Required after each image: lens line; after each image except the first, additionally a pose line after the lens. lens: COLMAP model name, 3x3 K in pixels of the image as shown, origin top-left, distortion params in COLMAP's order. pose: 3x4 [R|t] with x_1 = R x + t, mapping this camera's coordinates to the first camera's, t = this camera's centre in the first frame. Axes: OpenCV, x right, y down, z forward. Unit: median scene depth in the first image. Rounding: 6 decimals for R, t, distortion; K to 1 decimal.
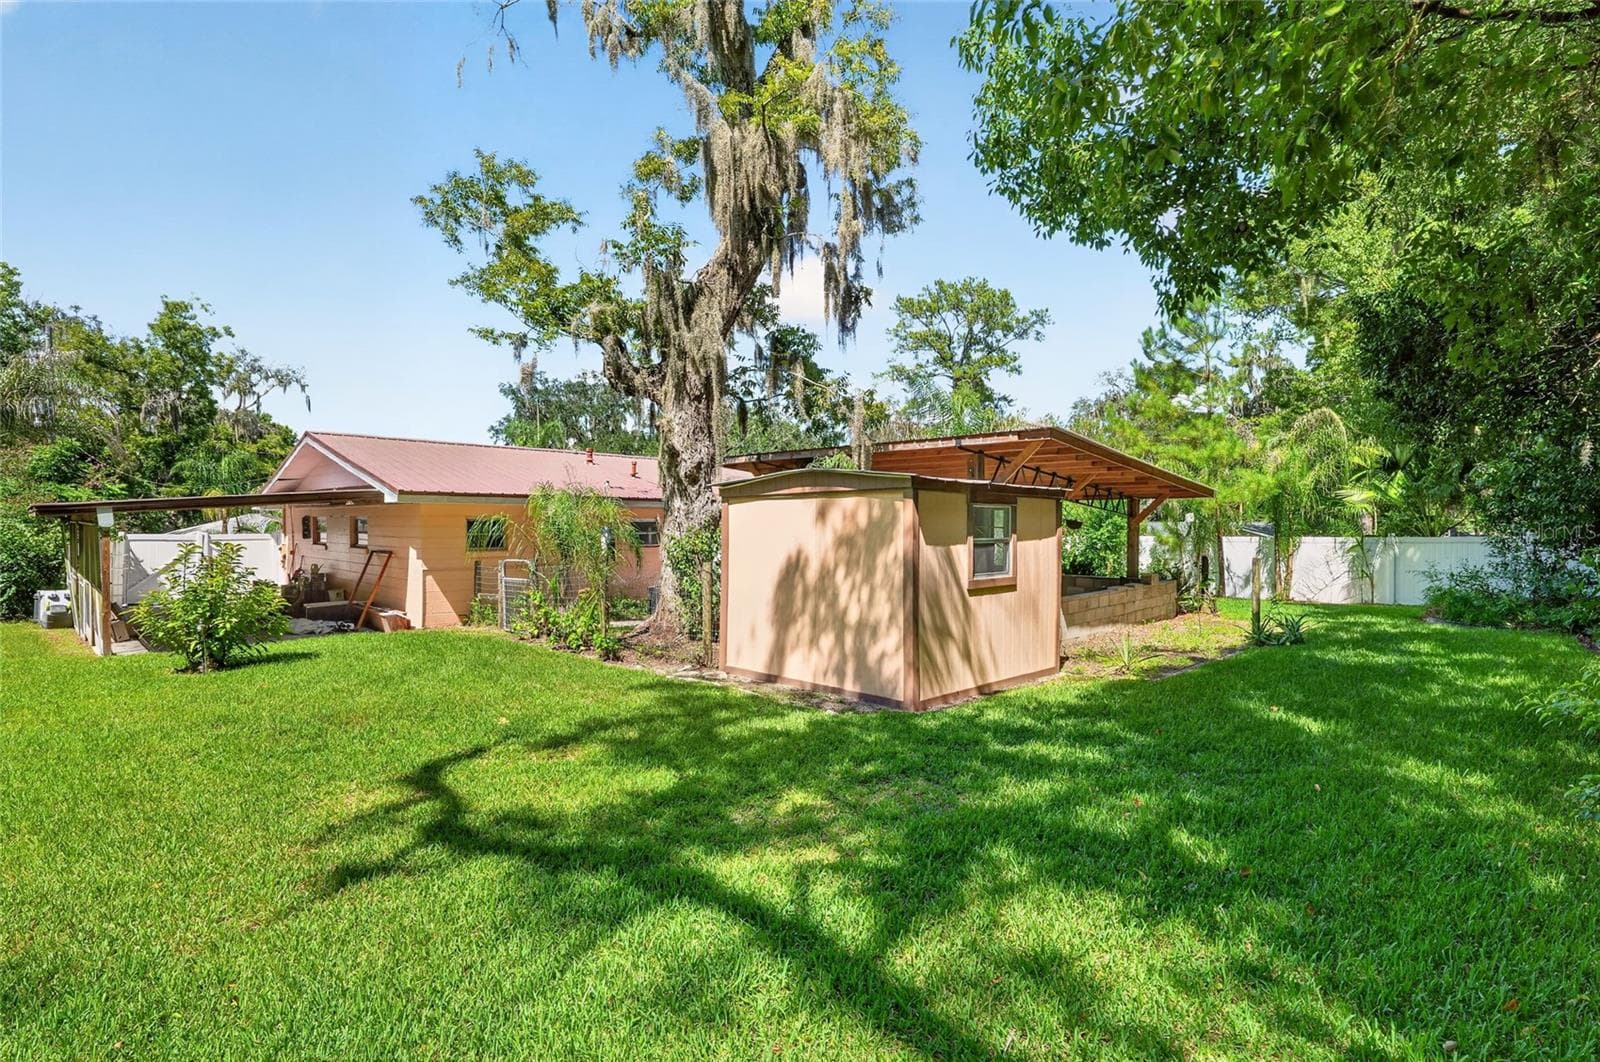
lens RADIAL K [[754.3, 0, 800.0], [0, 754.3, 531.0], [0, 0, 1]] dist [-0.002335, -0.000610]
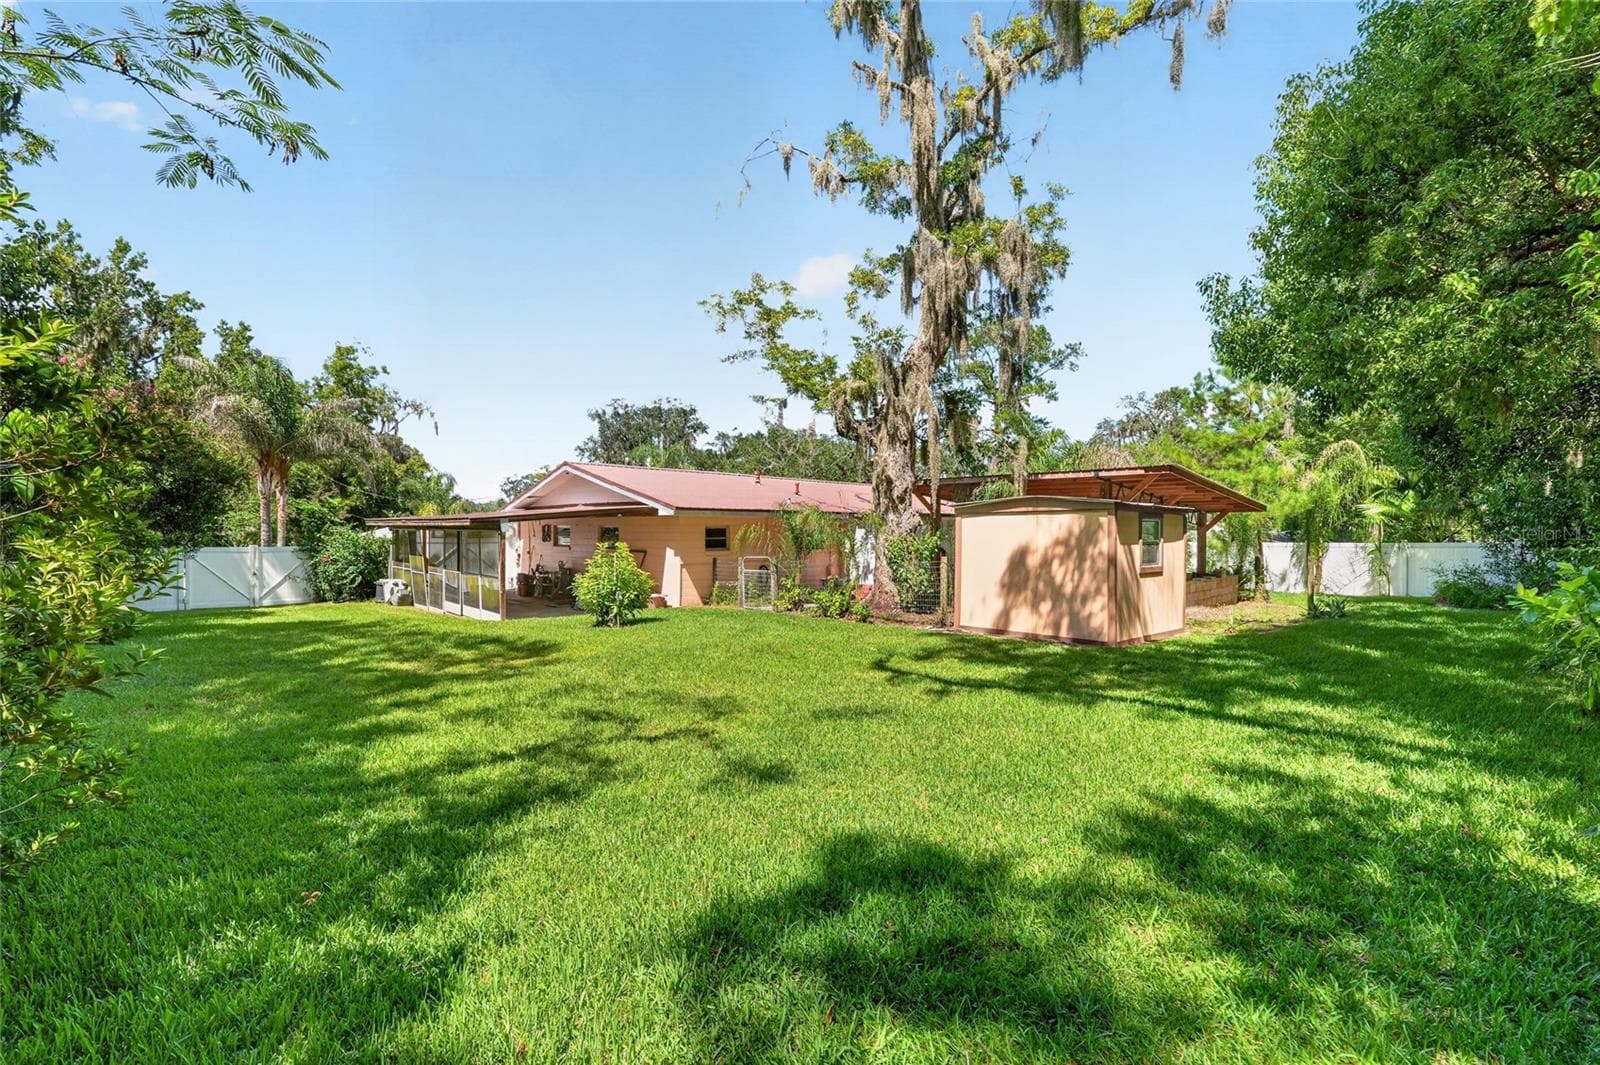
lens RADIAL K [[685.1, 0, 800.0], [0, 685.1, 532.5], [0, 0, 1]] dist [-0.010120, -0.000098]
pose [[0.998794, 0.002004, -0.049054, -0.215210], [-0.002393, 0.999966, -0.007870, 0.003020], [0.049037, 0.007978, 0.998765, -0.235229]]
